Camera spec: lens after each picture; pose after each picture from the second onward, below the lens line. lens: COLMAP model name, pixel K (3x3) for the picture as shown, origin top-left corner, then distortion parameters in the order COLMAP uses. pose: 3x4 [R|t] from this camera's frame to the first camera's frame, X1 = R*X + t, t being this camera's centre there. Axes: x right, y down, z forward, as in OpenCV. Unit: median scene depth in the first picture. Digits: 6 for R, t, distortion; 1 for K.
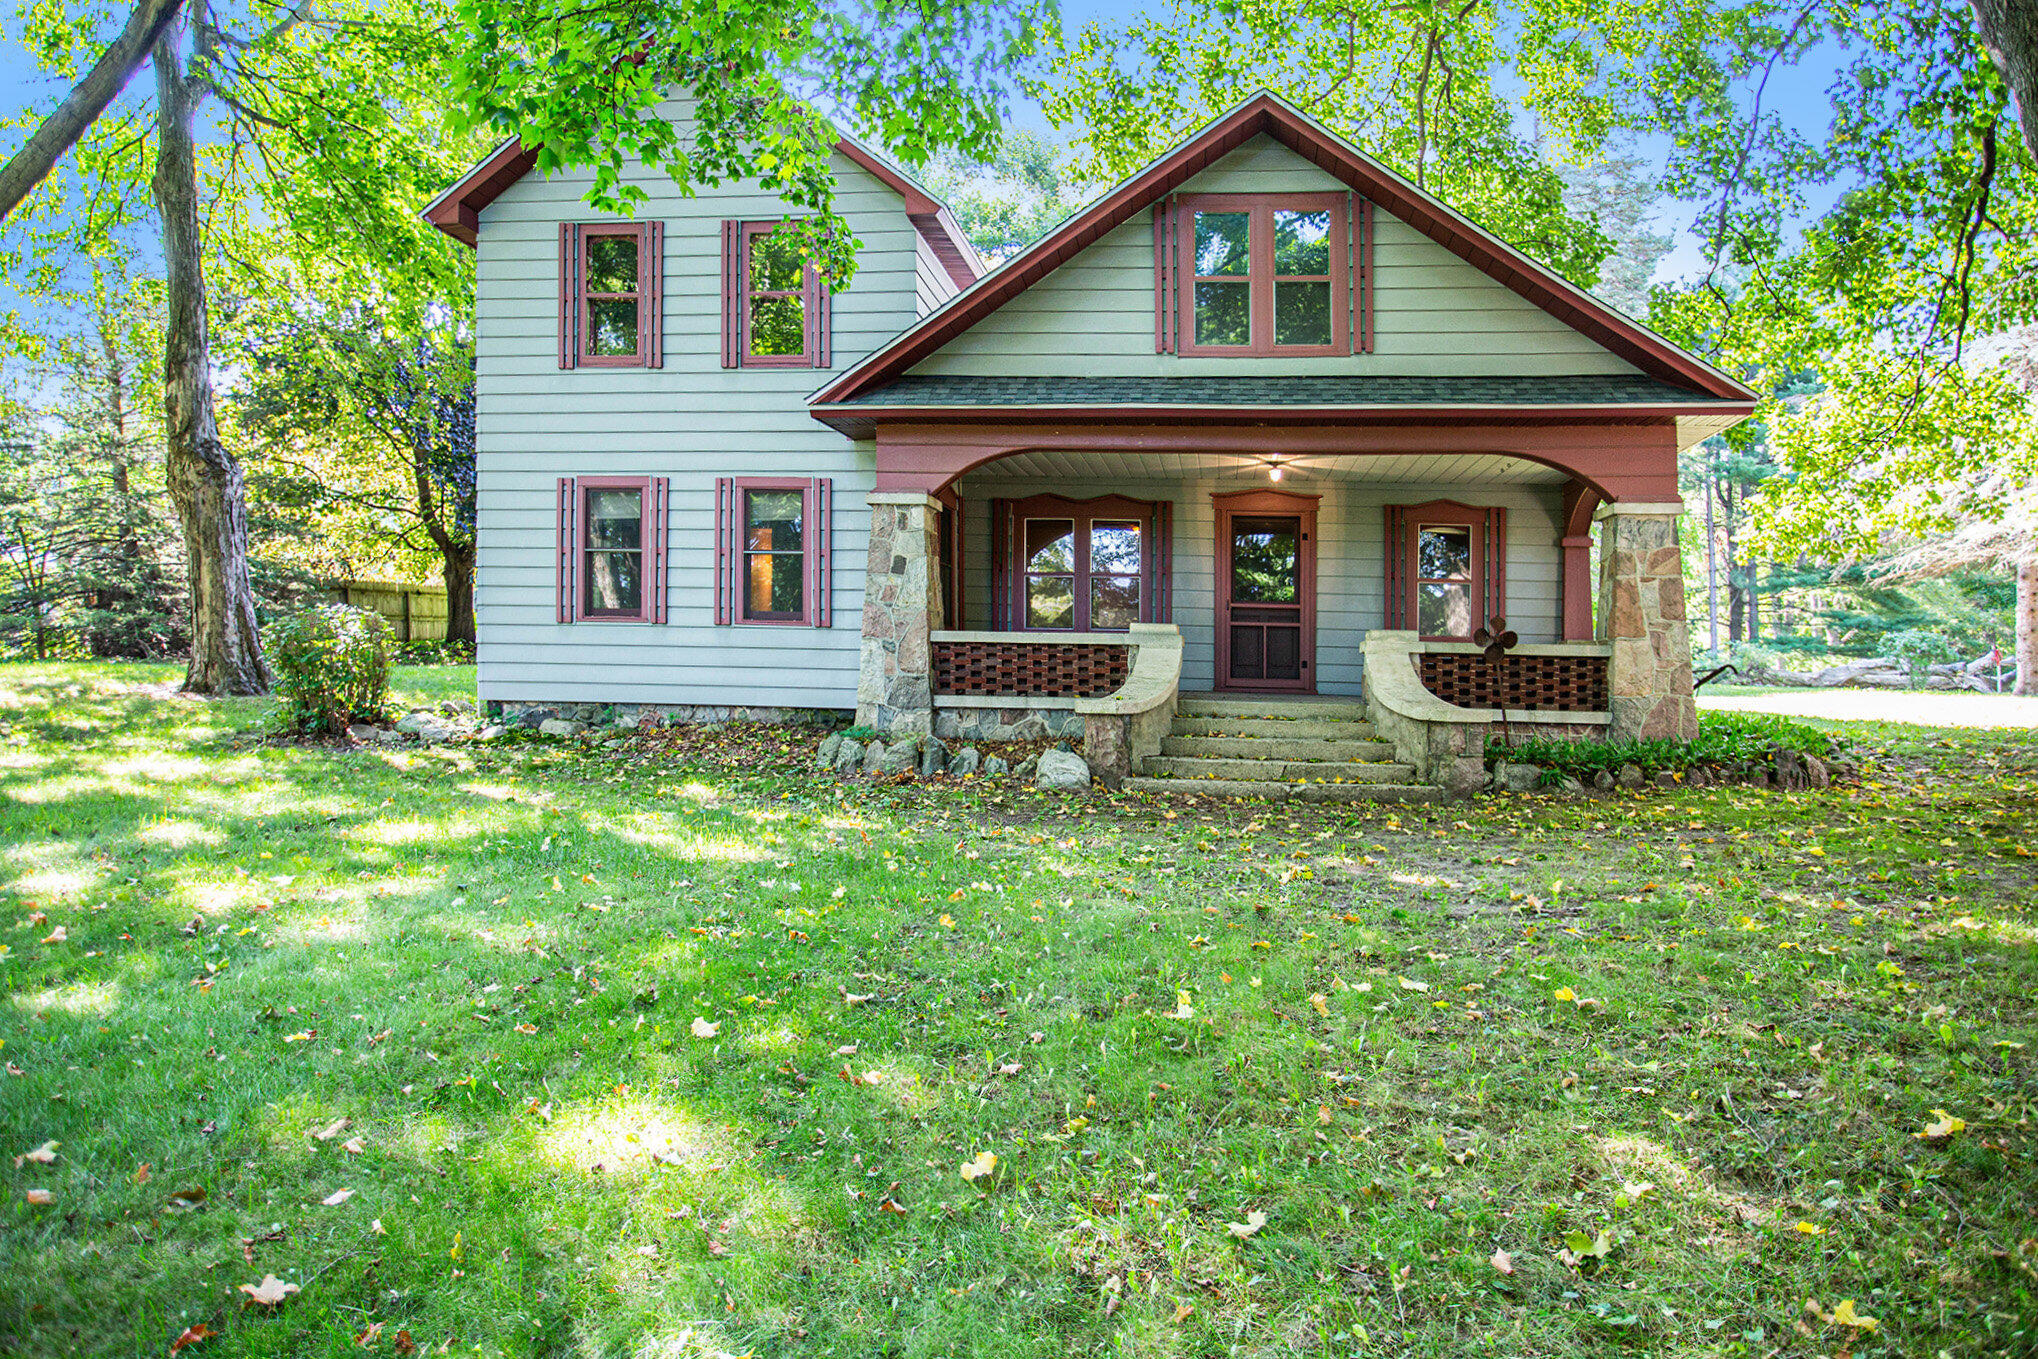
lens RADIAL K [[1310.0, 0, 1076.1], [0, 1310.0, 741.5], [0, 0, 1]] dist [-0.067406, -0.007691]
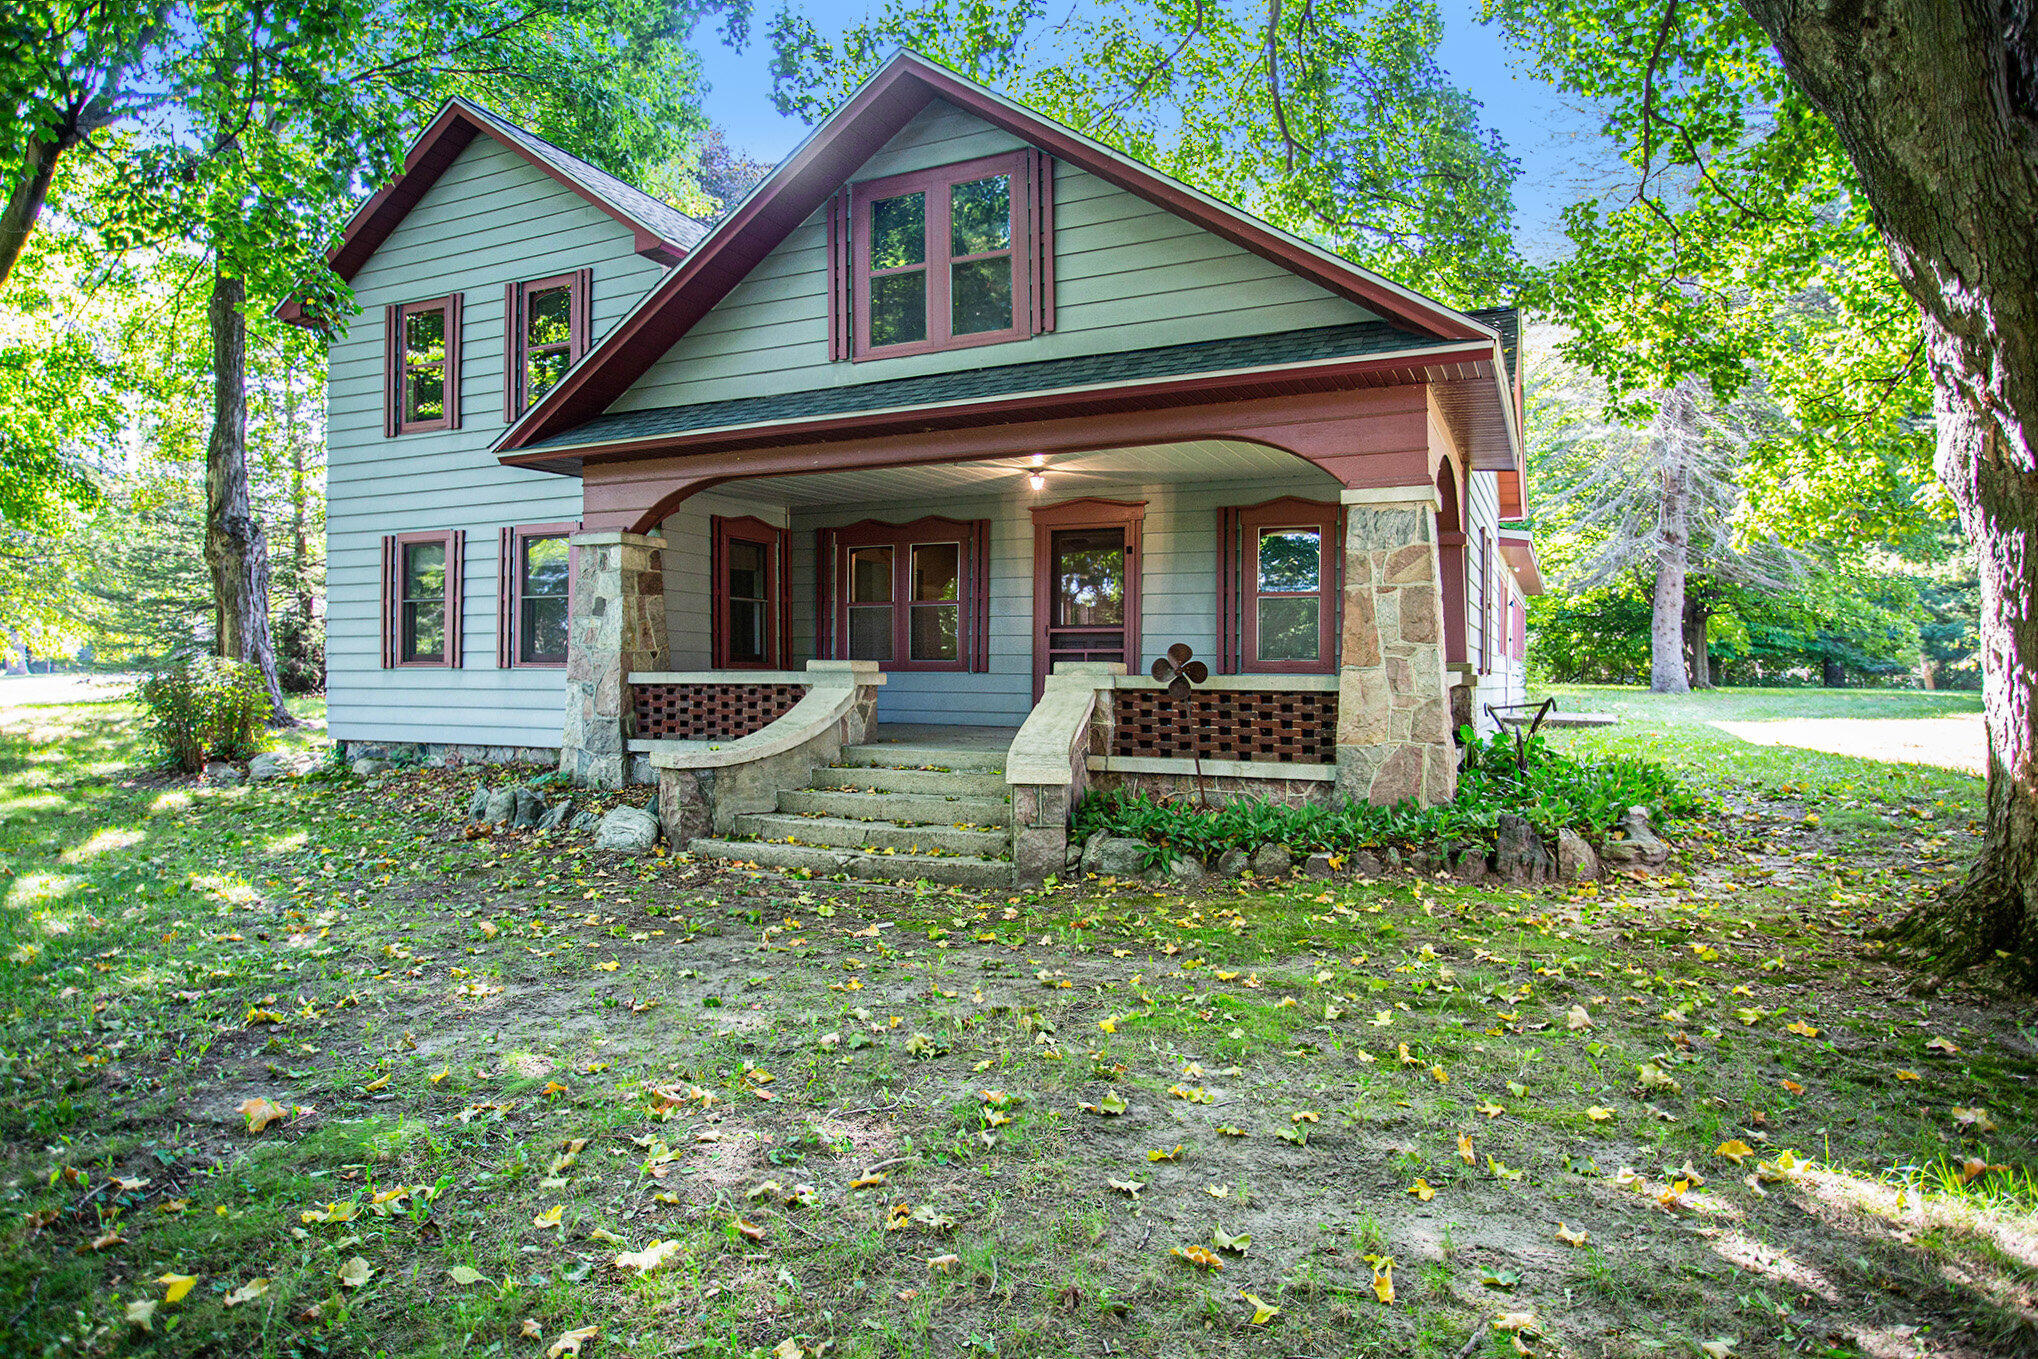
lens RADIAL K [[1217.2, 0, 1021.7], [0, 1217.2, 701.1], [0, 0, 1]] dist [-0.083084, 0.002996]
pose [[0.937563, -0.008711, -0.347706, 0.474850], [-0.003193, 0.999429, -0.033648, -0.034717], [0.347800, 0.032657, 0.937000, 0.266840]]
